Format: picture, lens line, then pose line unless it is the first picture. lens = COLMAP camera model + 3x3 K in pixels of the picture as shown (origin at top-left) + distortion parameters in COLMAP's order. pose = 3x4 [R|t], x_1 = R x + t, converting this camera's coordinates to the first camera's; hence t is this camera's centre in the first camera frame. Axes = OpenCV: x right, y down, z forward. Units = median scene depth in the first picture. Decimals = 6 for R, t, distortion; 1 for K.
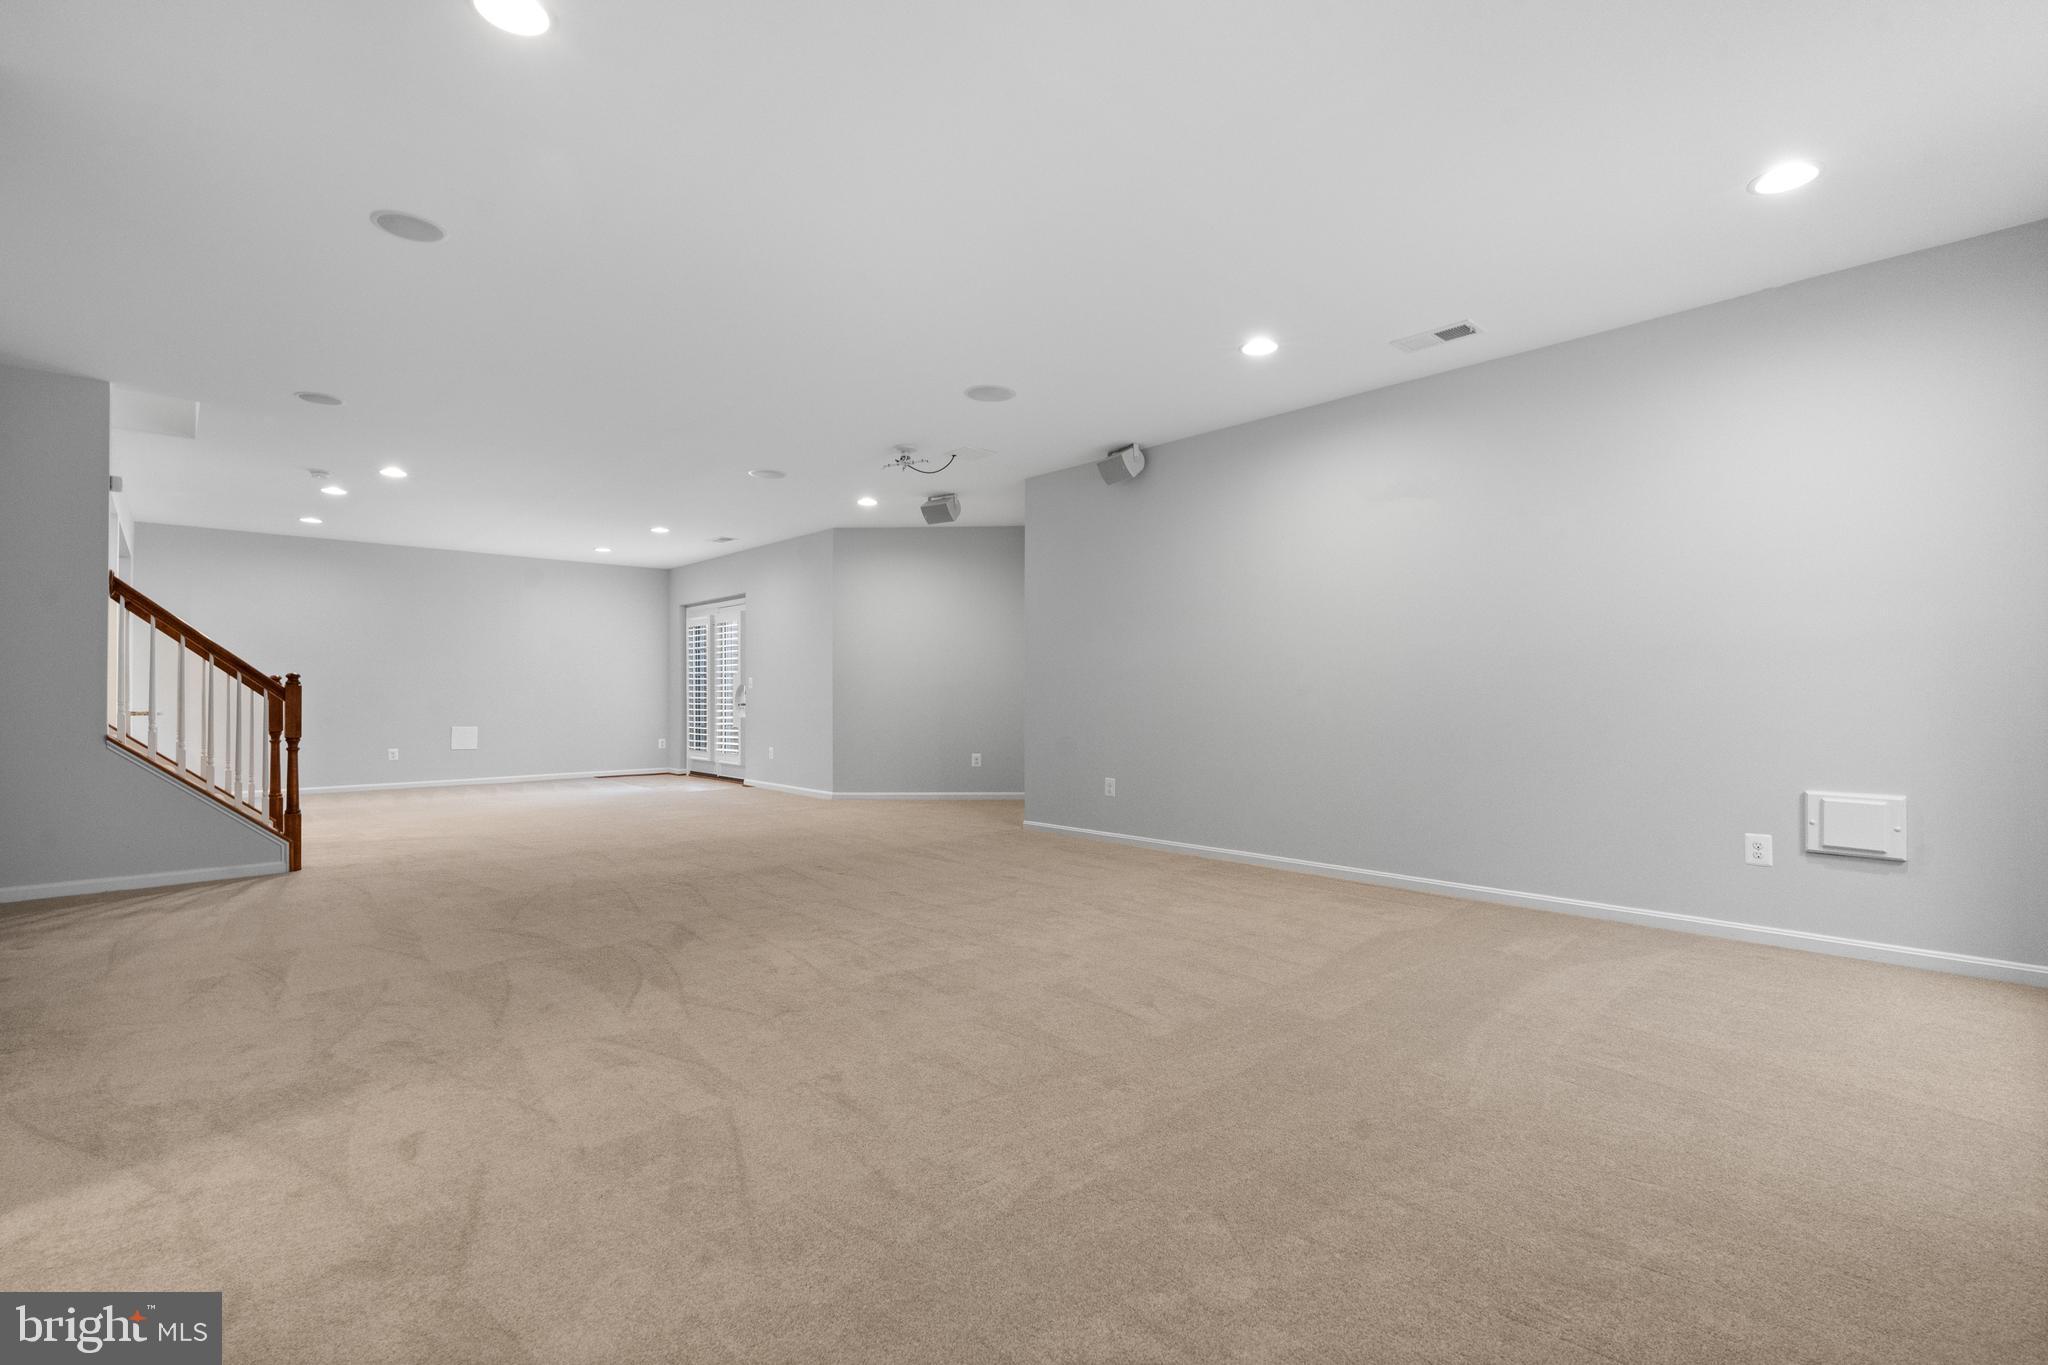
lens RADIAL K [[935.3, 0, 1027.1], [0, 935.3, 710.0], [0, 0, 1]] dist [0.010820, 0.000391]
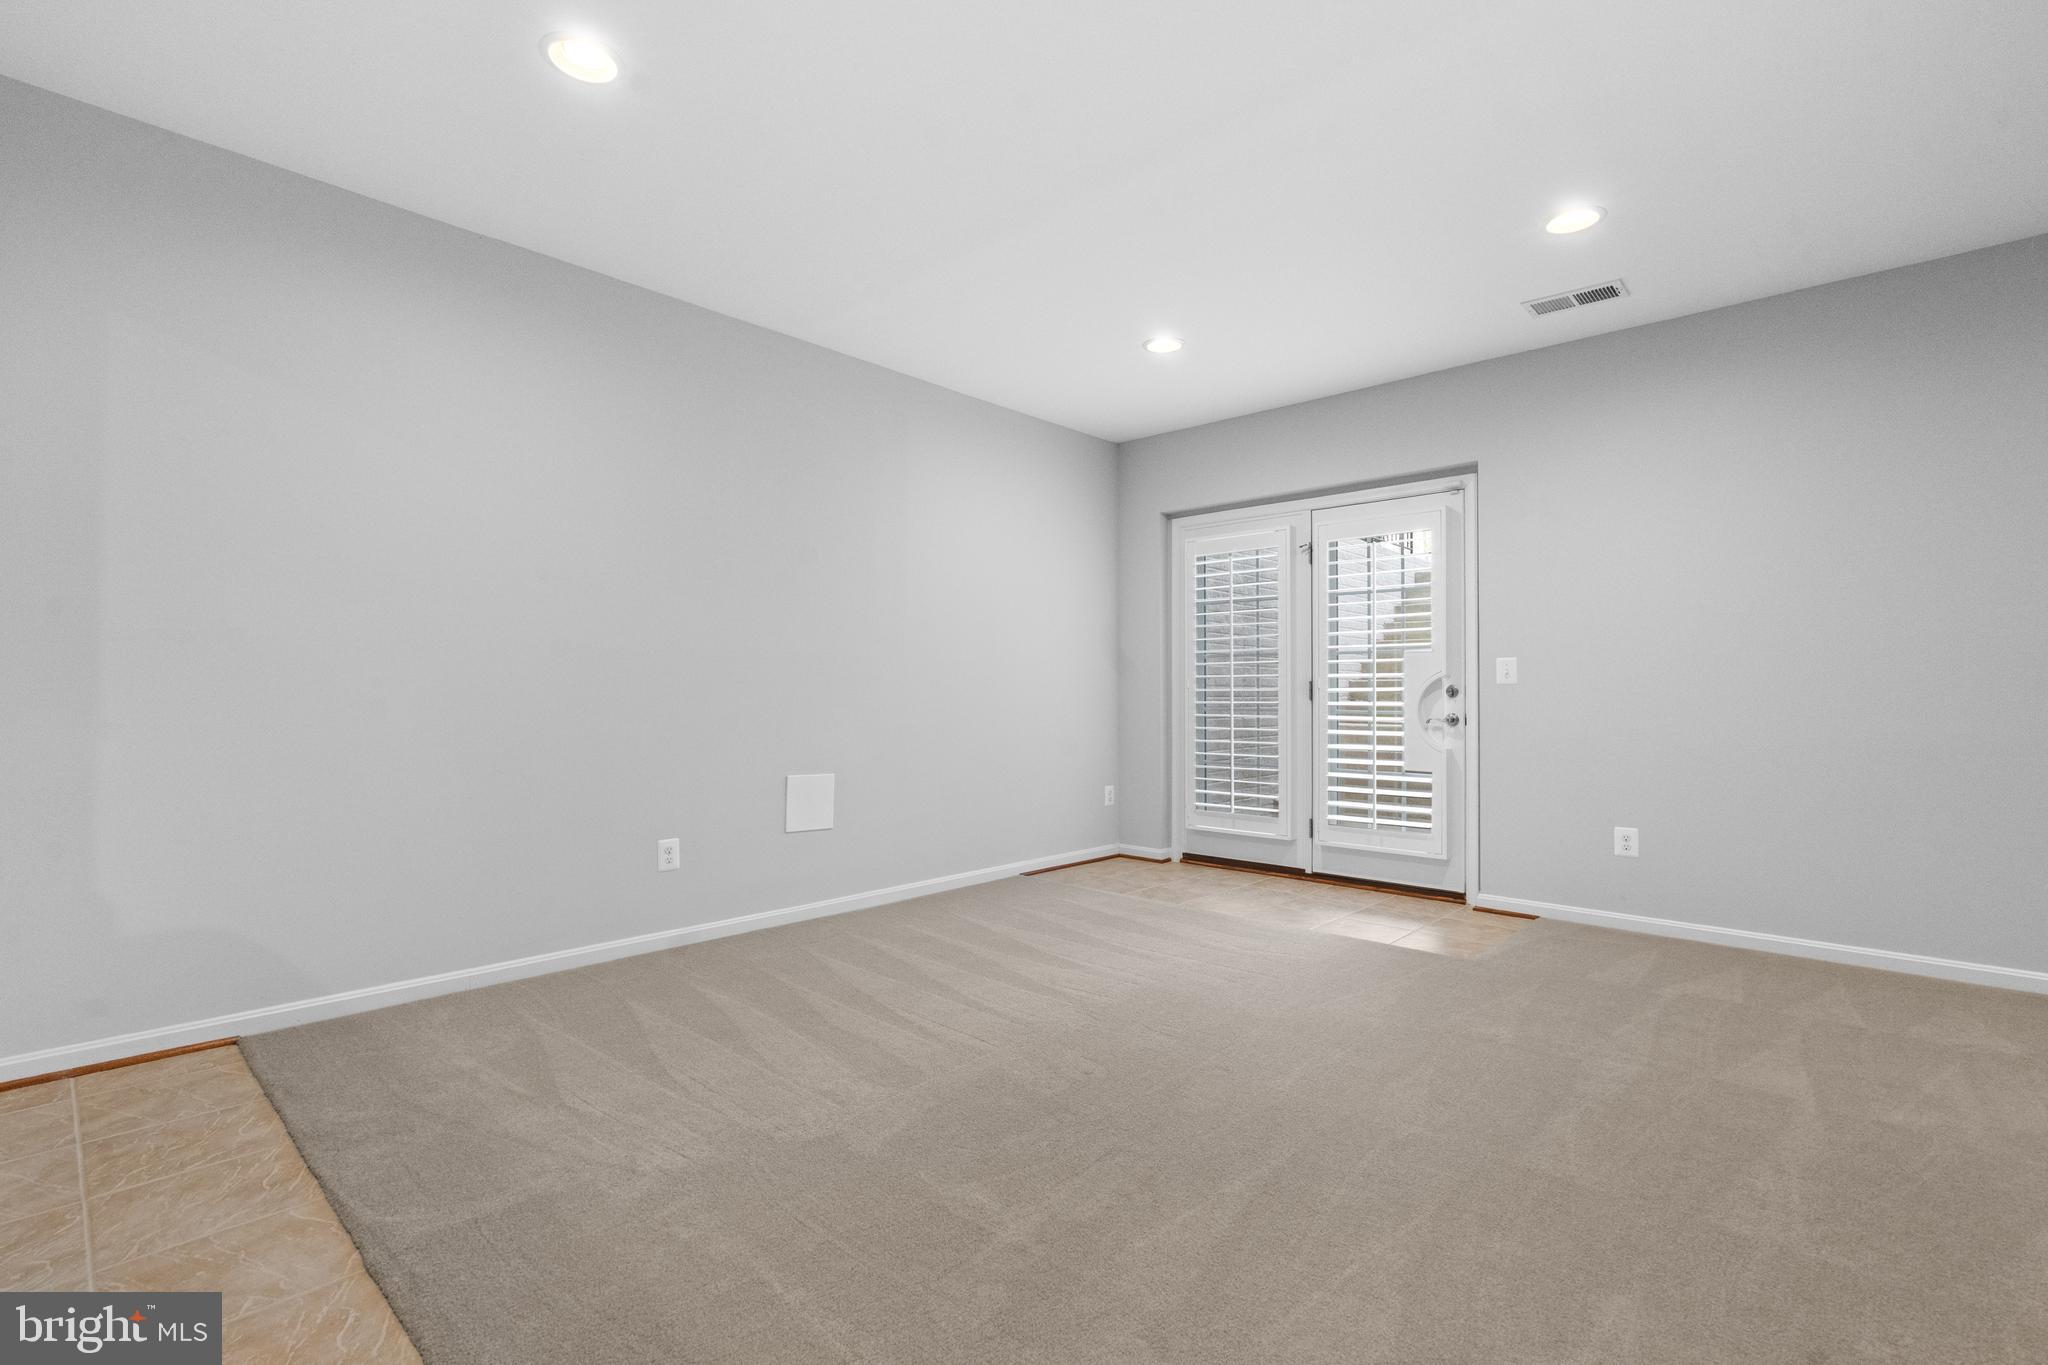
lens RADIAL K [[925.8, 0, 1034.4], [0, 925.8, 679.9], [0, 0, 1]] dist [0.003431, 0.001241]
pose [[0.994484, 0.005551, 0.104742, -0.487048], [-0.002063, 0.999441, -0.033381, -0.008203], [-0.104869, 0.032981, 0.993939, 0.529539]]
